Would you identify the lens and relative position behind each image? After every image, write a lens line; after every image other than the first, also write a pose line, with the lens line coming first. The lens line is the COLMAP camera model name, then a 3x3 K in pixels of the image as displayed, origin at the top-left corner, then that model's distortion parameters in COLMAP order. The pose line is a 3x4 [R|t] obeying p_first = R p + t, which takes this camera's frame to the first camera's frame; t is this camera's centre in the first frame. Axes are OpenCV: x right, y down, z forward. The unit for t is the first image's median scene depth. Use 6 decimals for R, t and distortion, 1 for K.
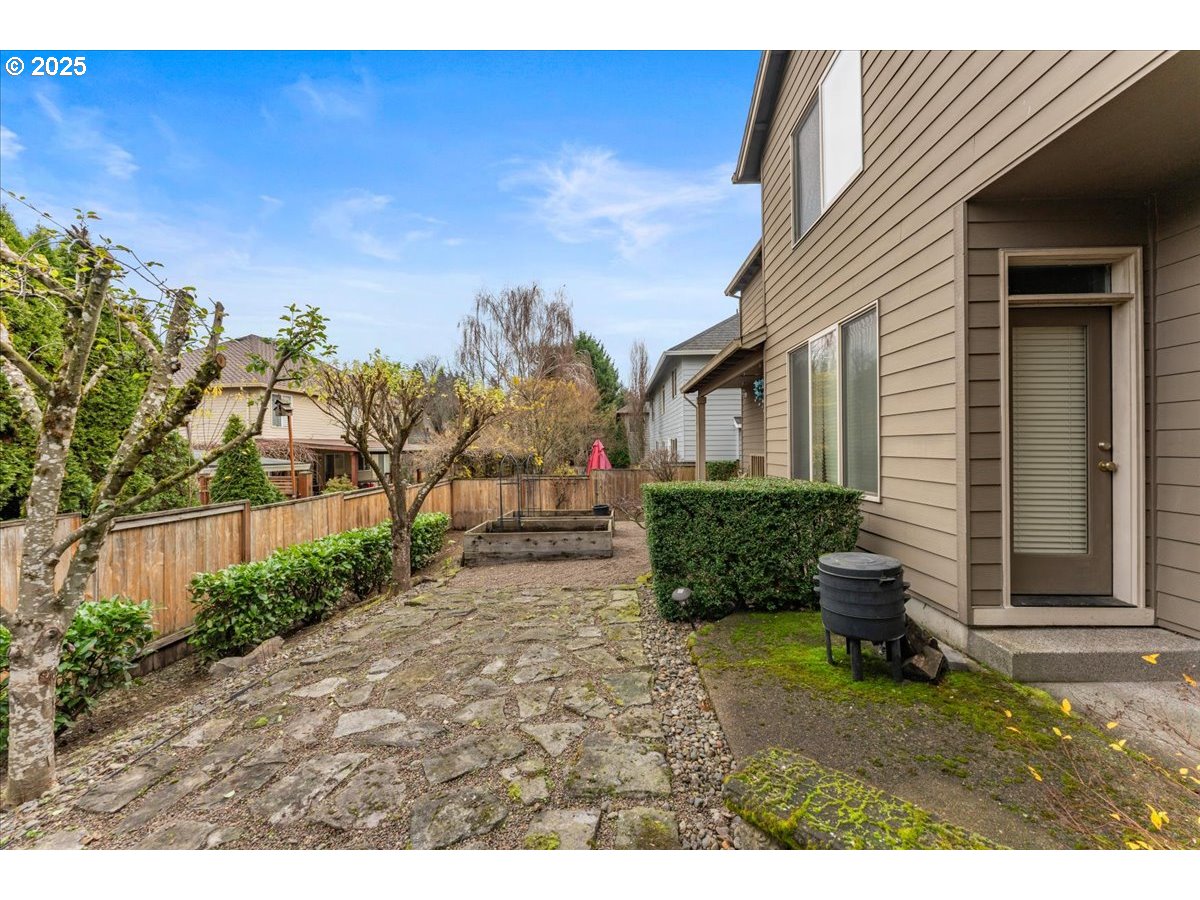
lens RADIAL K [[481.3, 0, 596.3], [0, 481.3, 448.5], [0, 0, 1]] dist [0.000901, -0.000972]
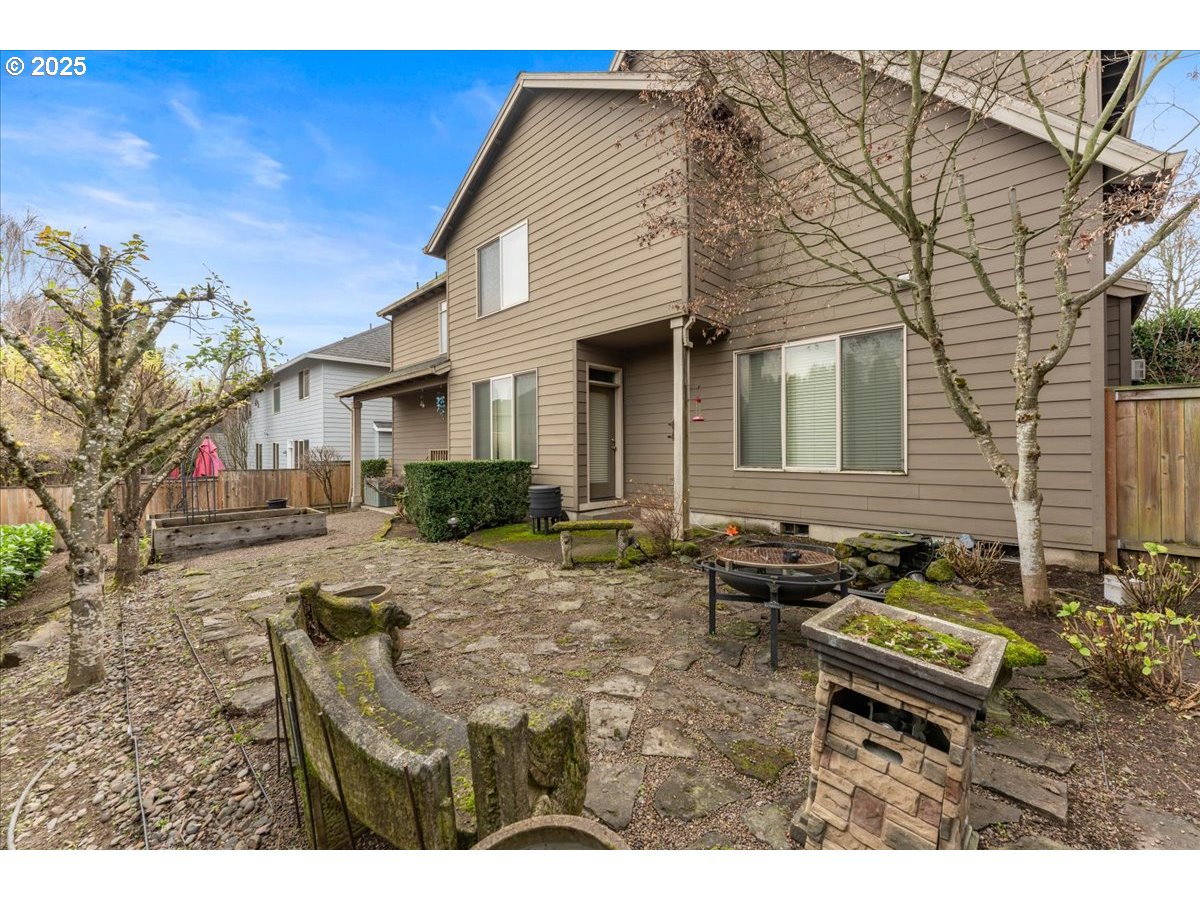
lens RADIAL K [[481.3, 0, 598.6], [0, 481.3, 453.1], [0, 0, 1]] dist [0.000901, -0.000972]
pose [[0.676602, 0.004228, 0.736337, -0.758789], [0.000839, 0.999978, -0.006513, 0.065196], [-0.736349, 0.005024, 0.676584, -0.585276]]
